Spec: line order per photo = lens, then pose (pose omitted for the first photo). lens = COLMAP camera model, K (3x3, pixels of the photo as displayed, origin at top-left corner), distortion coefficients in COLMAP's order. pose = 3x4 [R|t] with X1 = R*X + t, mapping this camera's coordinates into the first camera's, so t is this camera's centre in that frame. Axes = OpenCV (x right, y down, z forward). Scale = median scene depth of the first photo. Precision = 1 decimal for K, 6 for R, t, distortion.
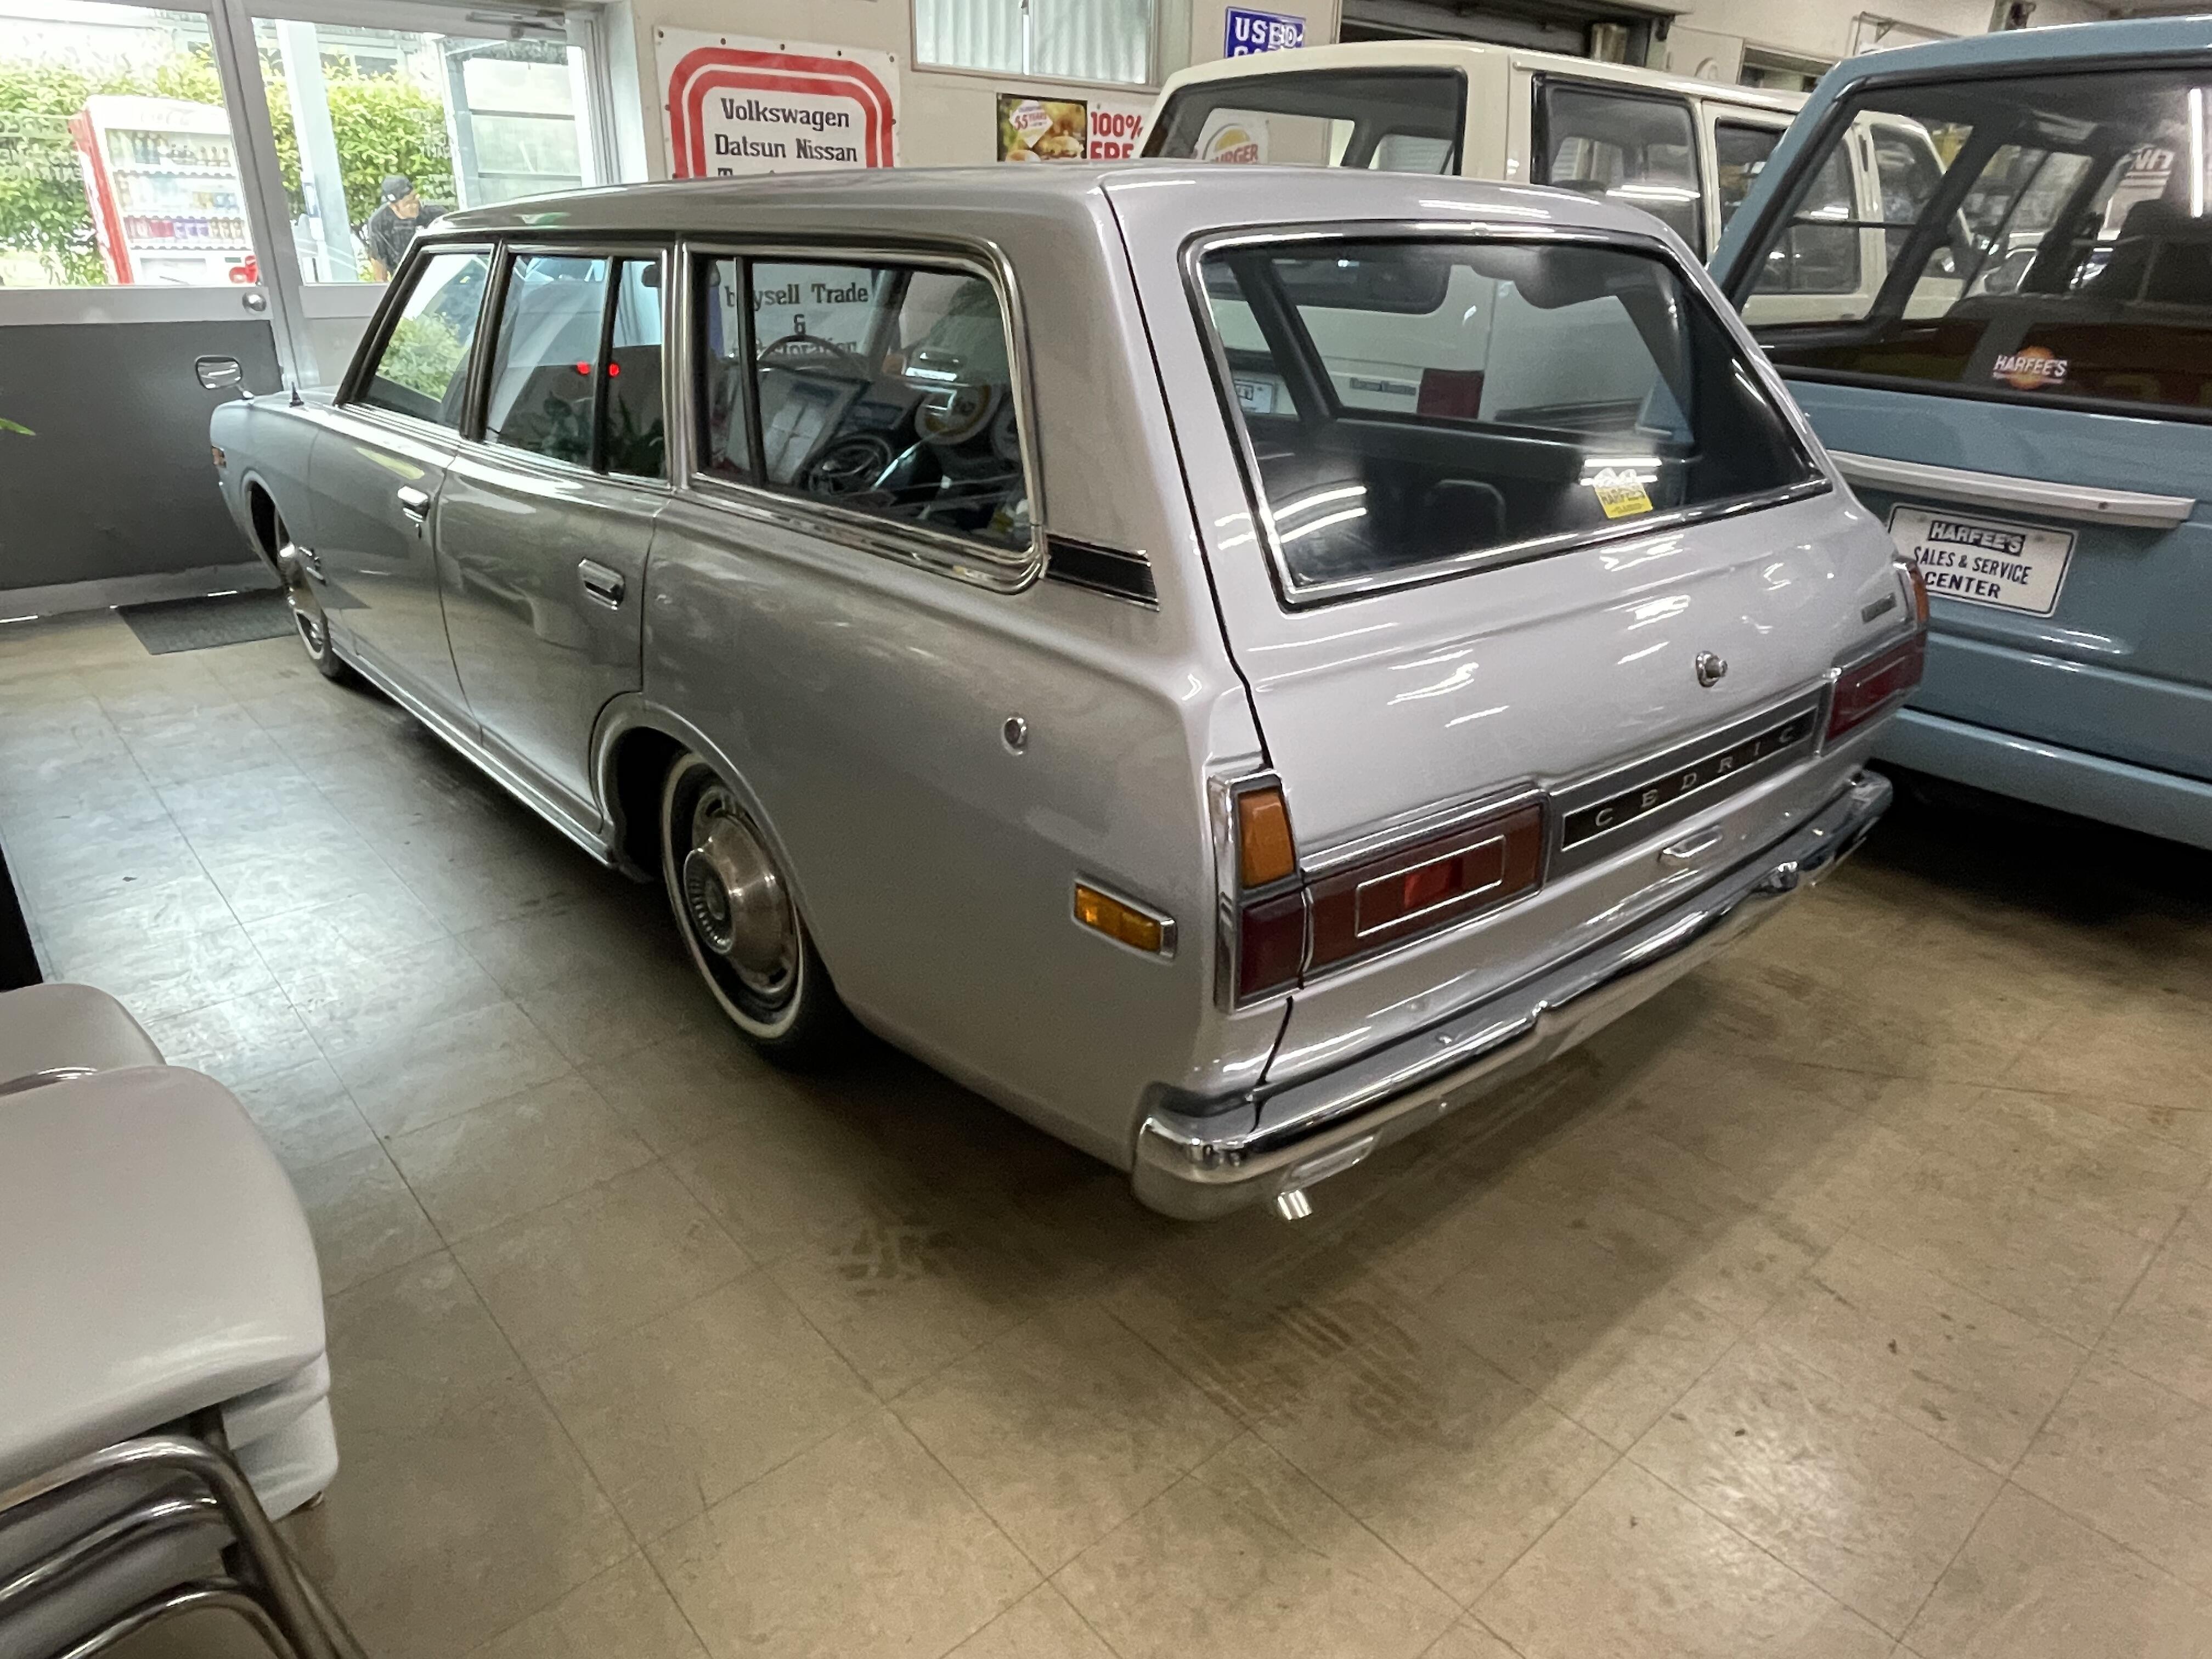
lens RADIAL K [[1368.7, 0, 1105.3], [0, 1368.7, 829.3], [0, 0, 1]] dist [-0.009340, 0.005331]
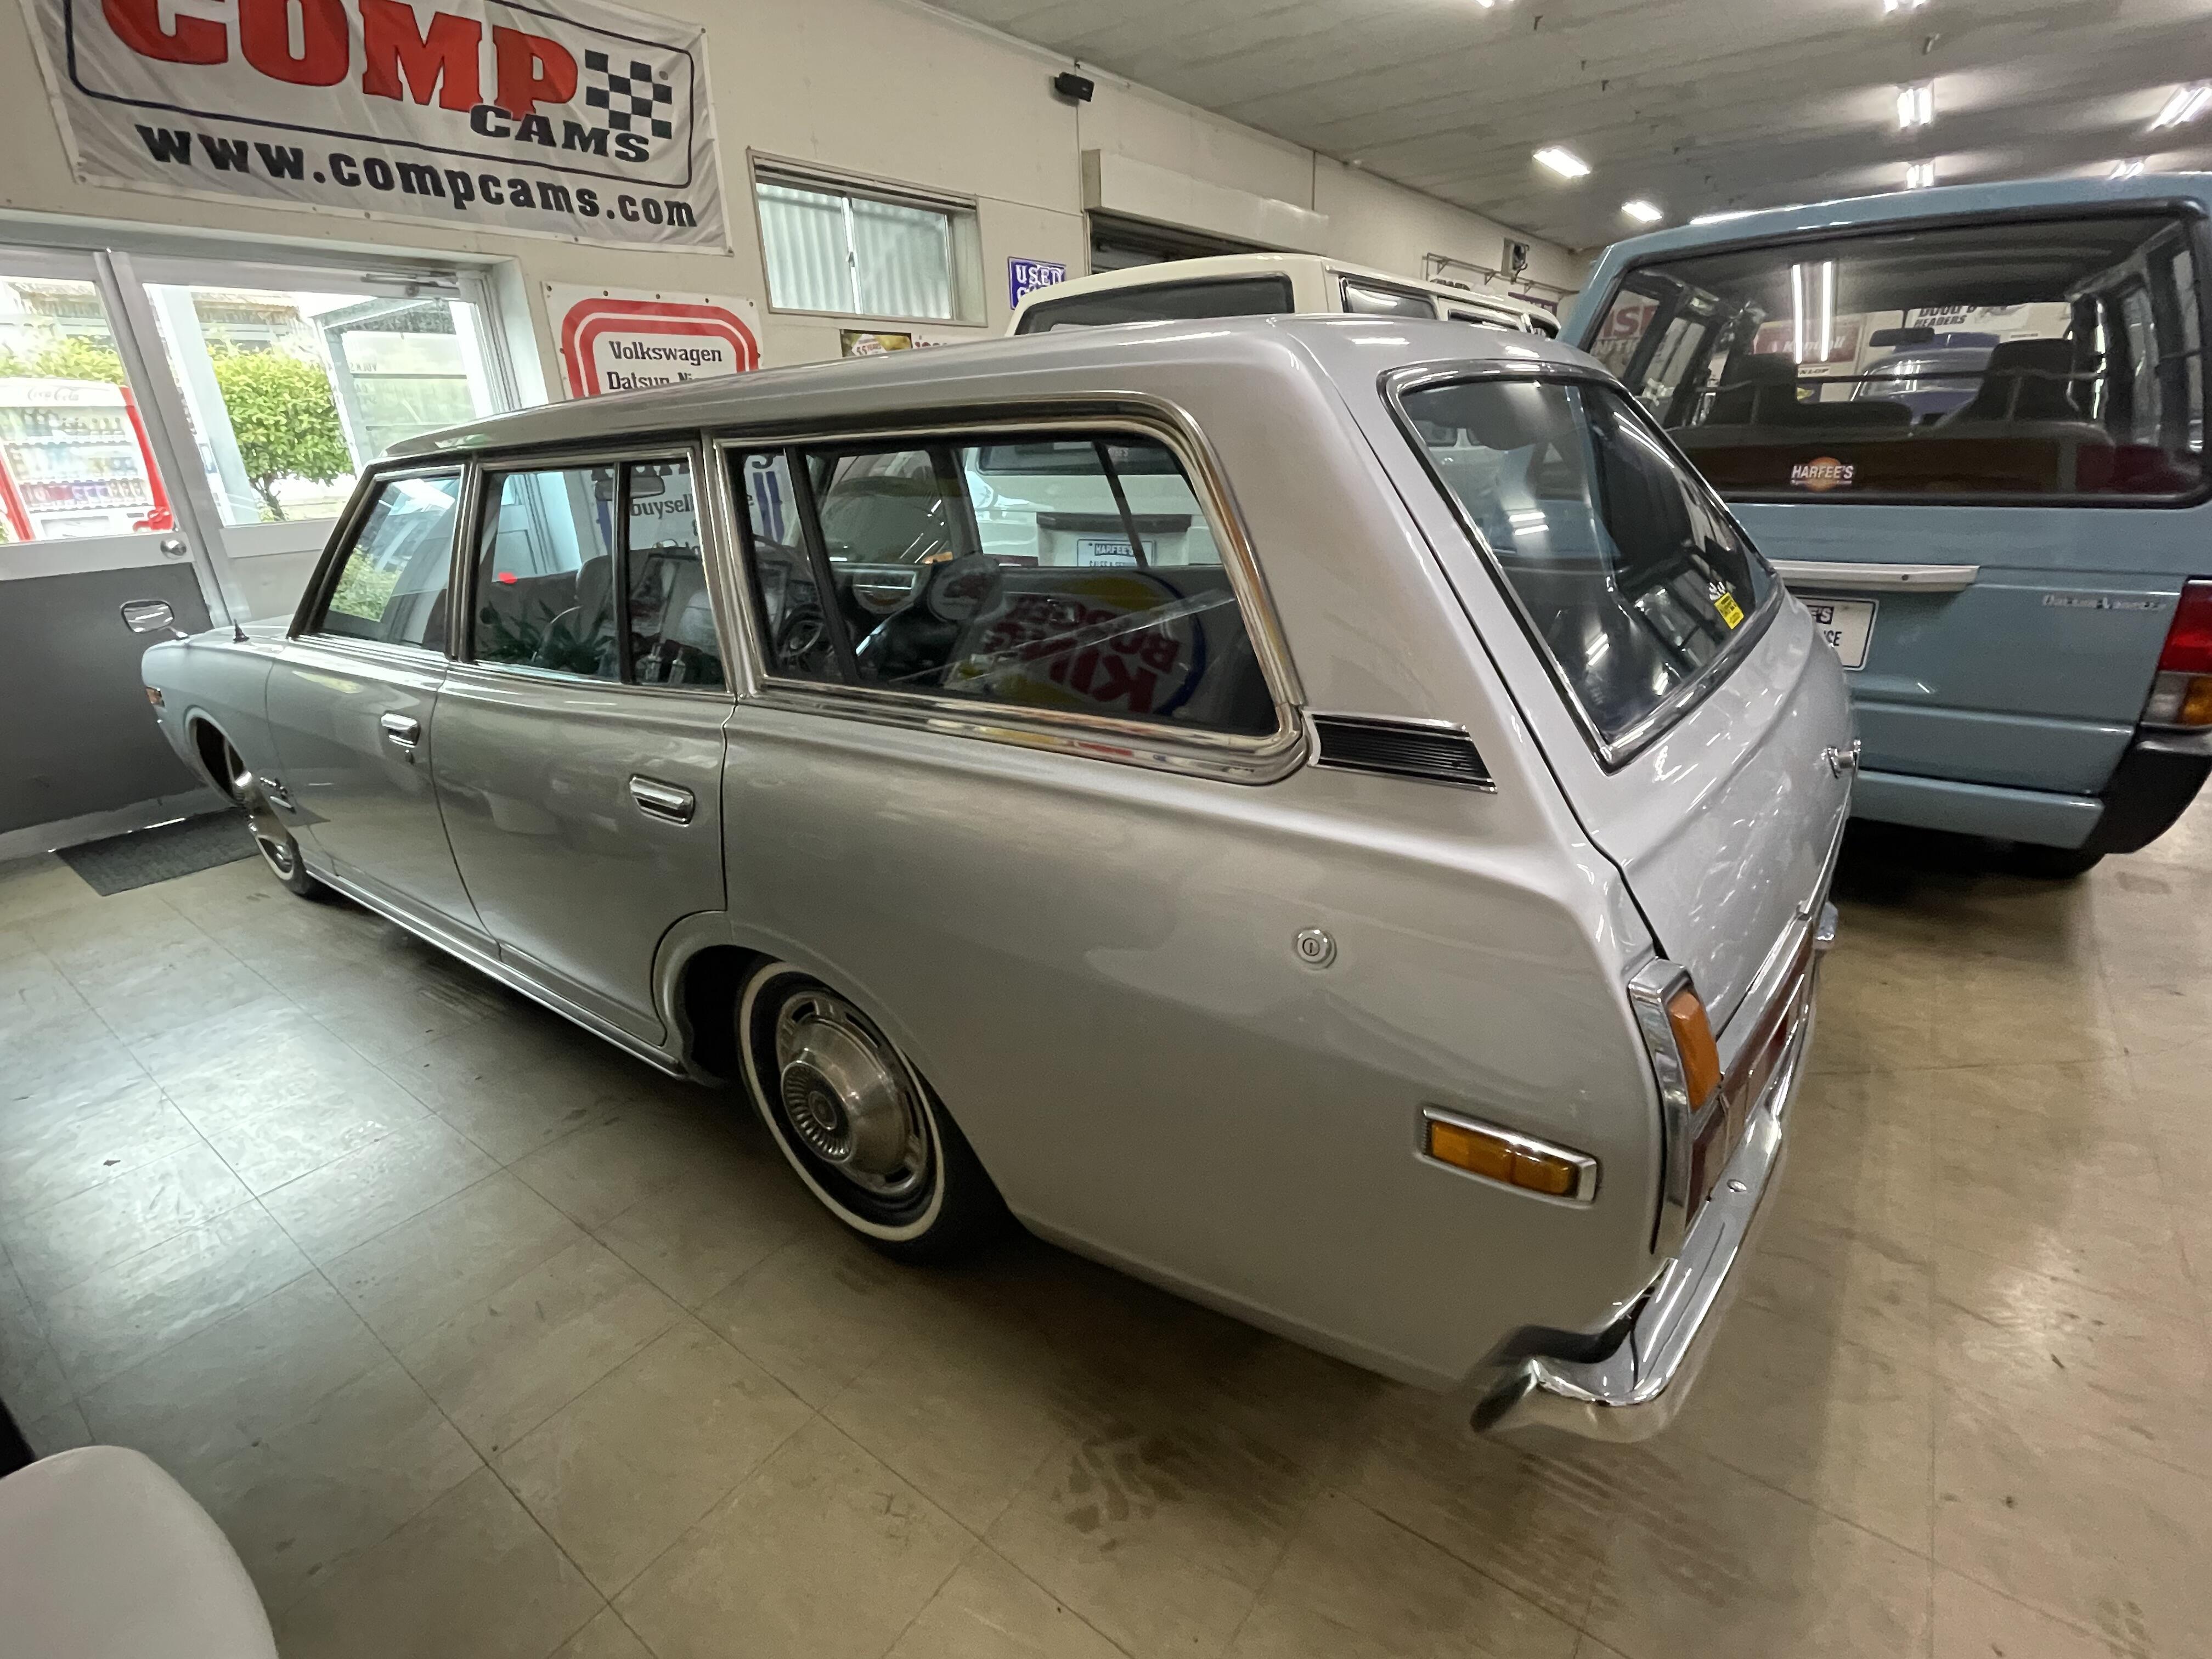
lens RADIAL K [[1018.2, 0, 1101.9], [0, 1018.2, 832.2], [0, 0, 1]] dist [-0.002776, -0.000216]
pose [[0.975675, -0.132956, 0.174300, -0.110318], [0.140479, 0.989582, -0.031501, -0.052197], [-0.168296, 0.055220, 0.984189, 0.144506]]
